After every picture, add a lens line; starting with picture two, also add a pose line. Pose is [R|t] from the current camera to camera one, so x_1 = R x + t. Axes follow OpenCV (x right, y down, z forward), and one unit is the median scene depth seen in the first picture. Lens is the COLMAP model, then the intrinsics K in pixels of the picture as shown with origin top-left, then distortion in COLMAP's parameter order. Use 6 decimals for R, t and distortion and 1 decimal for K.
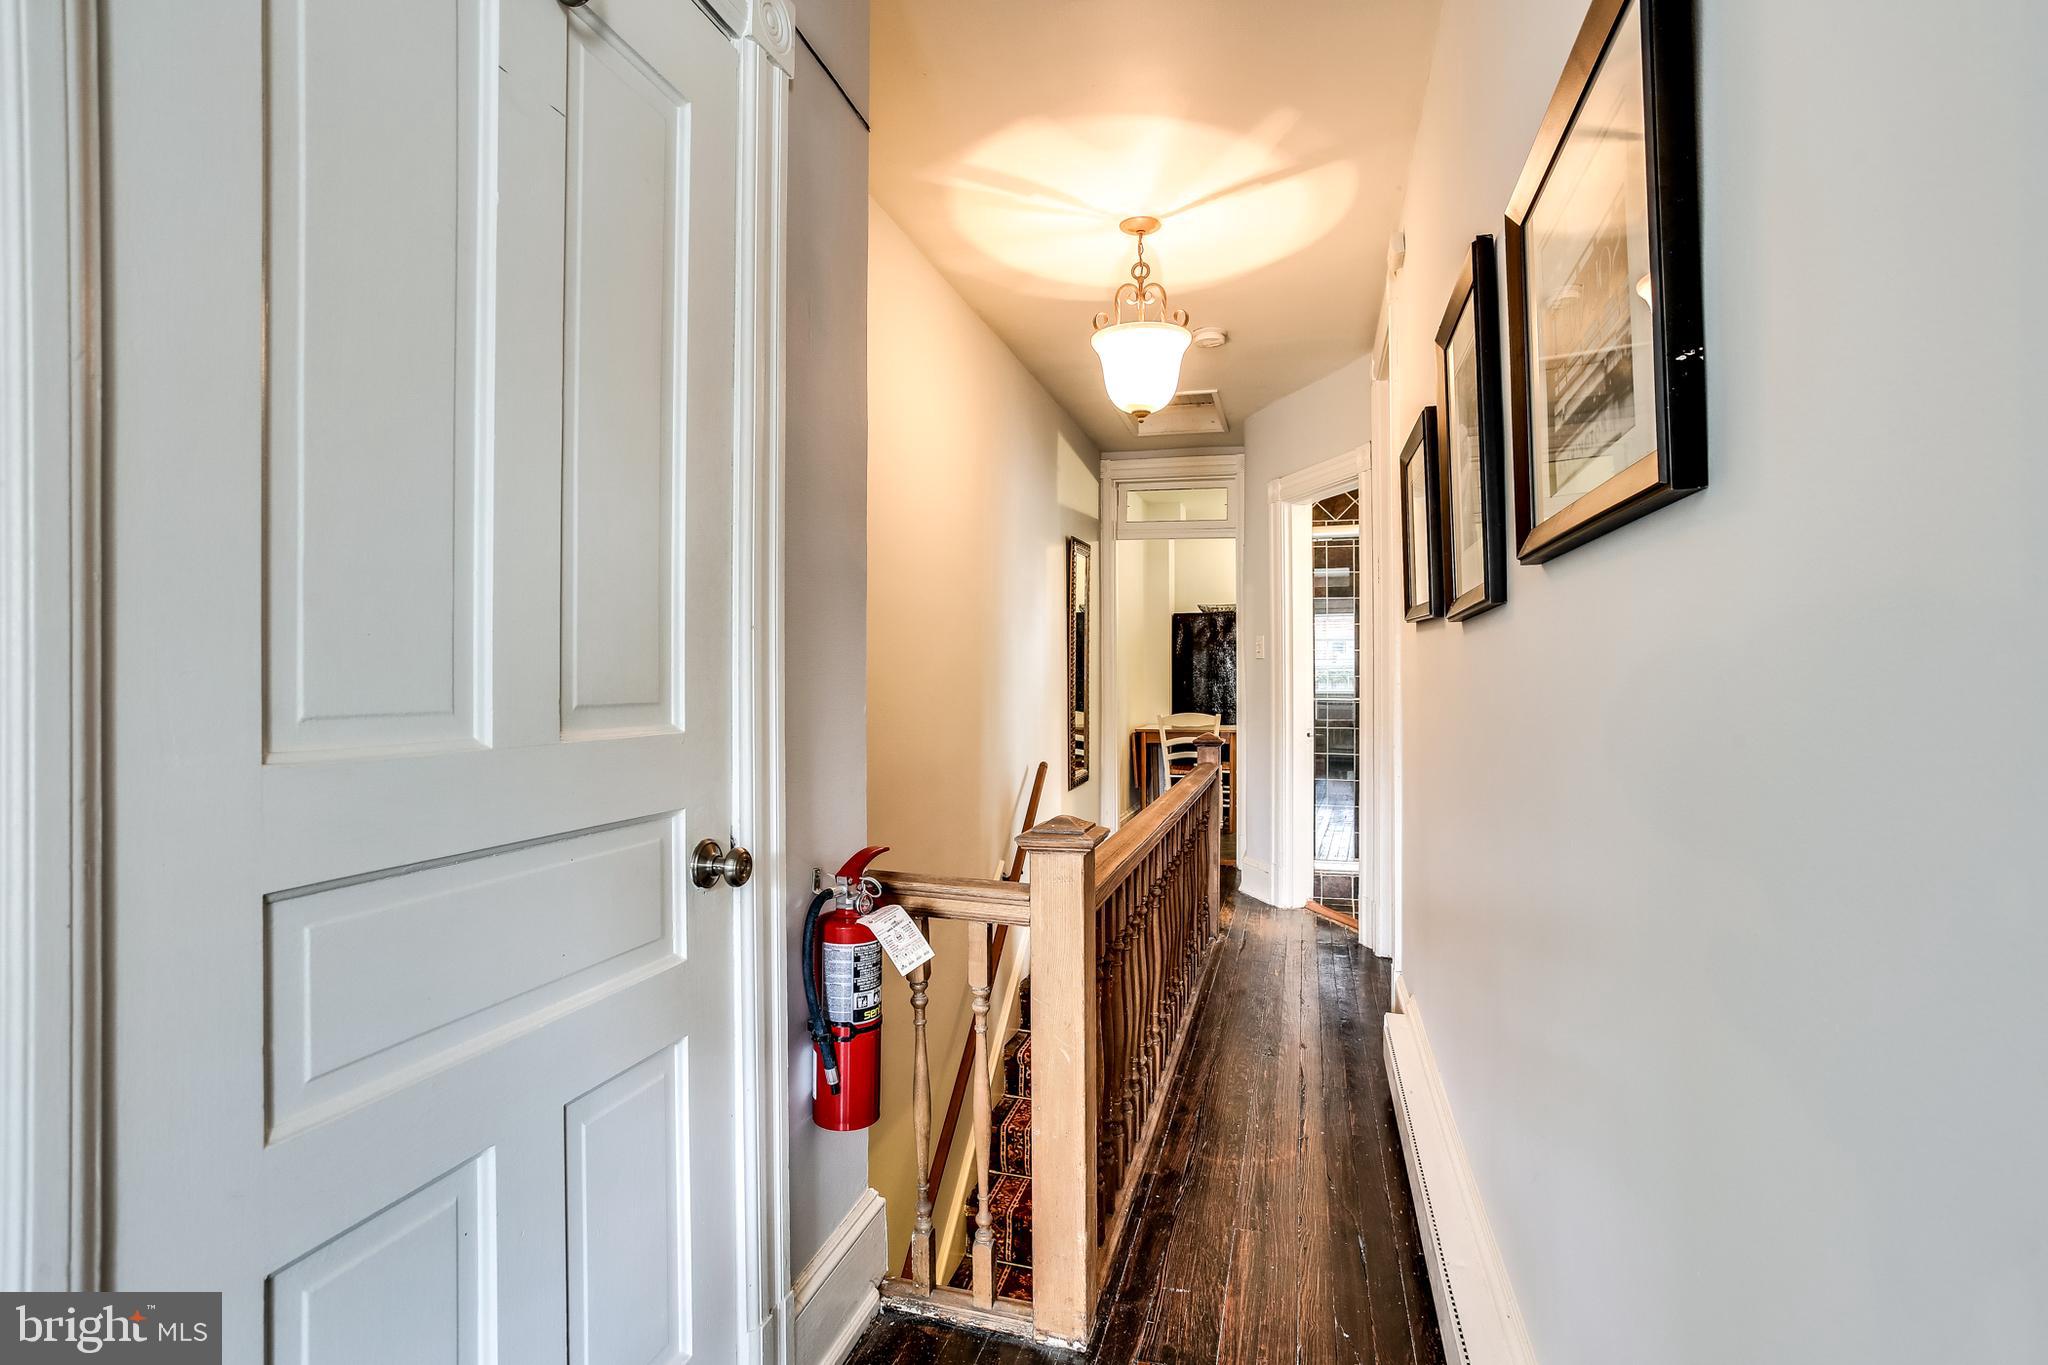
lens RADIAL K [[1011.9, 0, 1029.2], [0, 1011.9, 678.9], [0, 0, 1]] dist [-0.030559, 0.019642]
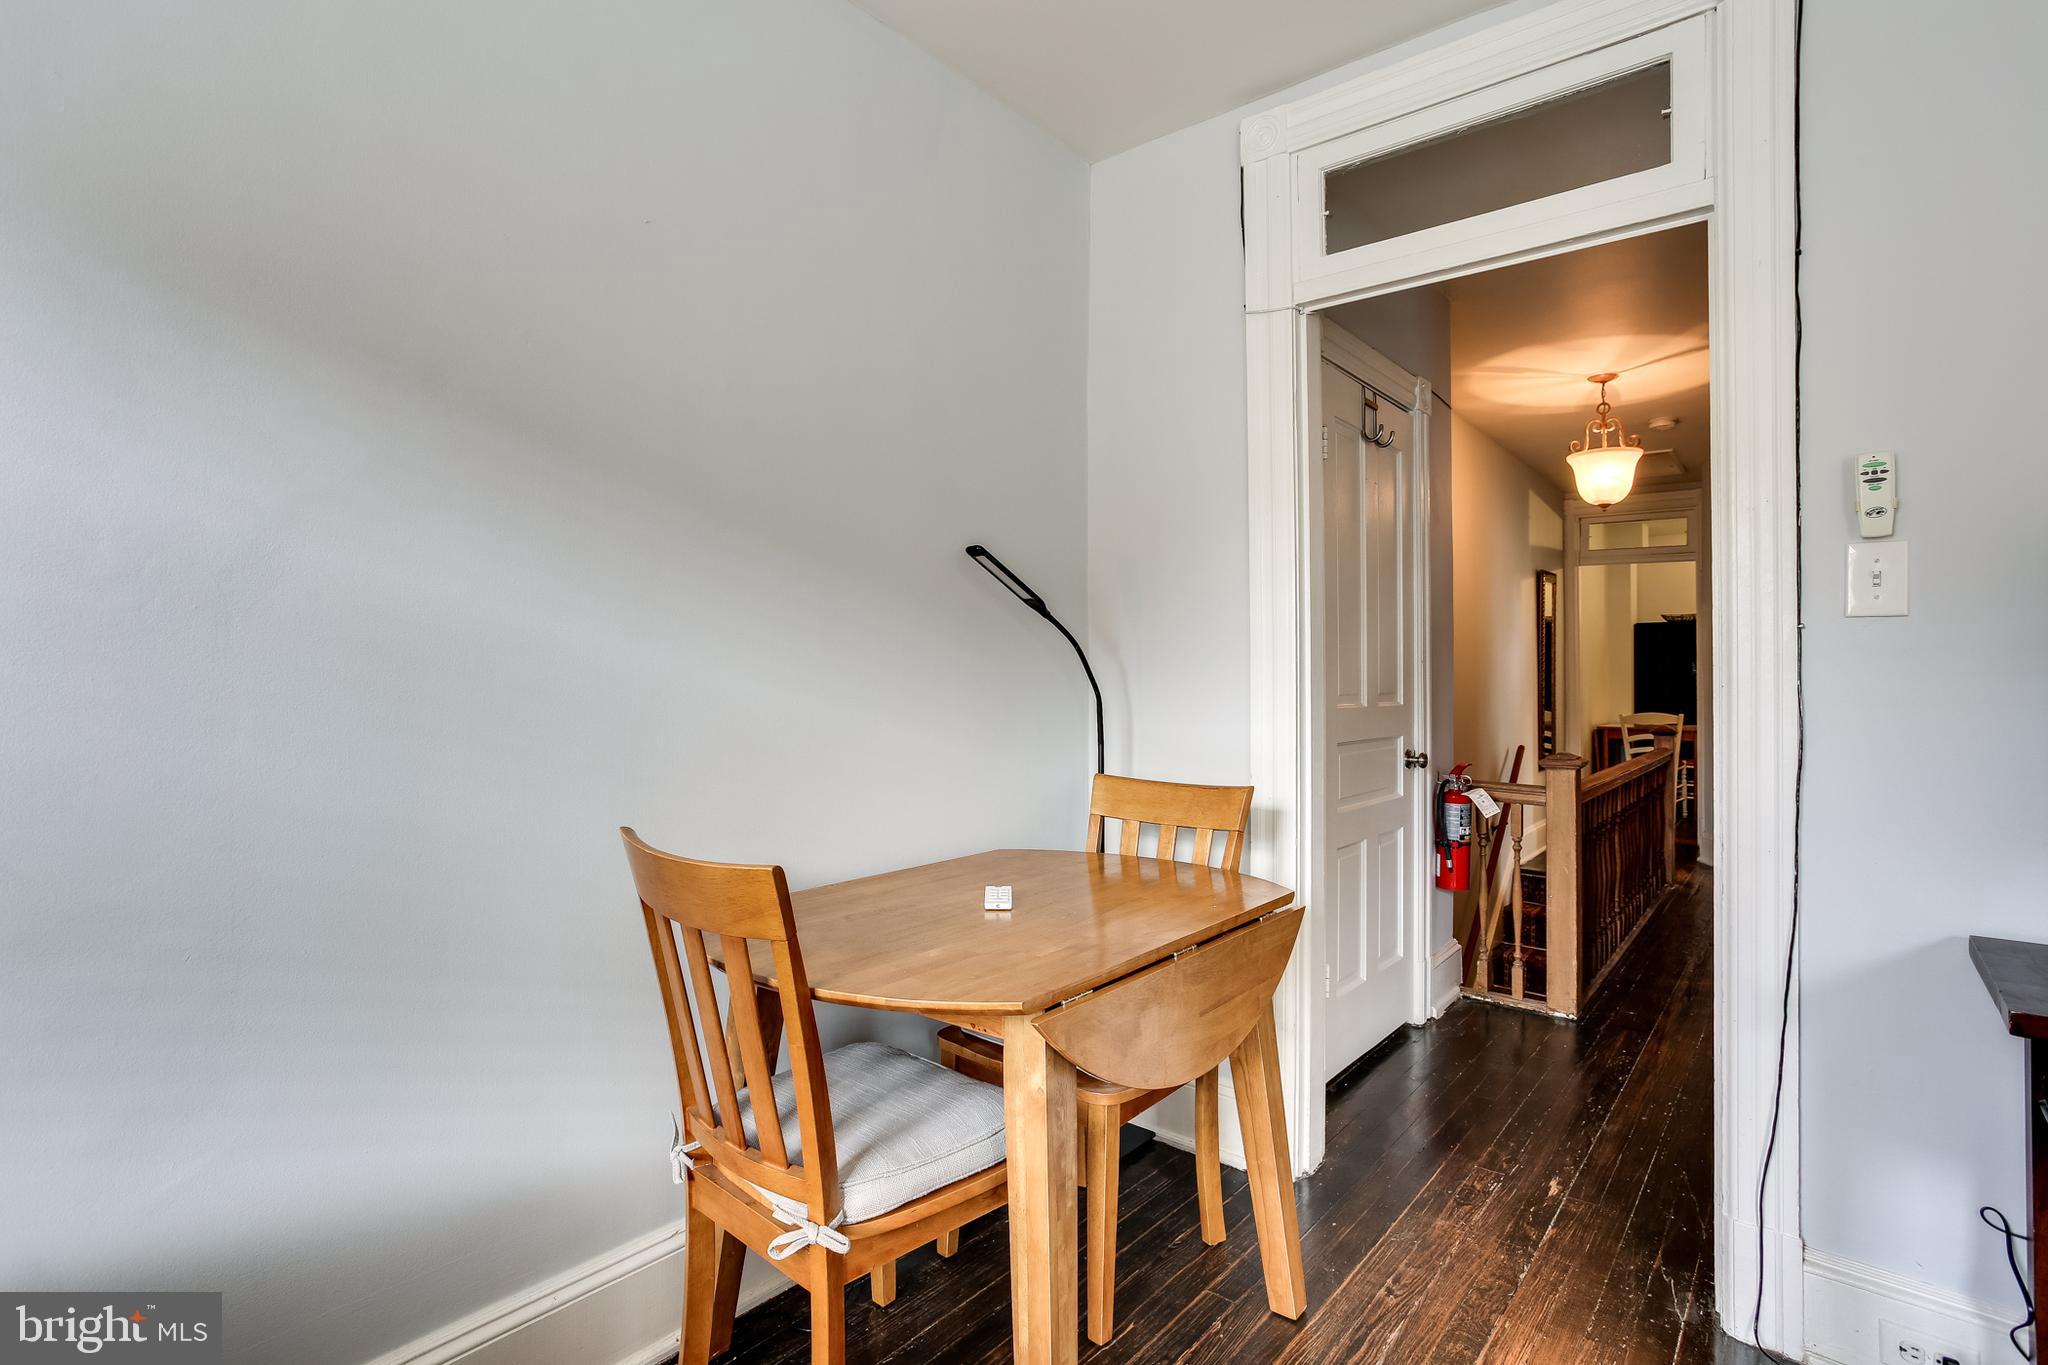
lens RADIAL K [[1011.9, 0, 1033.5], [0, 1011.9, 684.4], [0, 0, 1]] dist [-0.030559, 0.019642]
pose [[0.919483, -0.003516, -0.393114, -0.082431], [0.003299, 0.999994, -0.001226, 0.000416], [0.393116, -0.000169, 0.919489, -0.689590]]
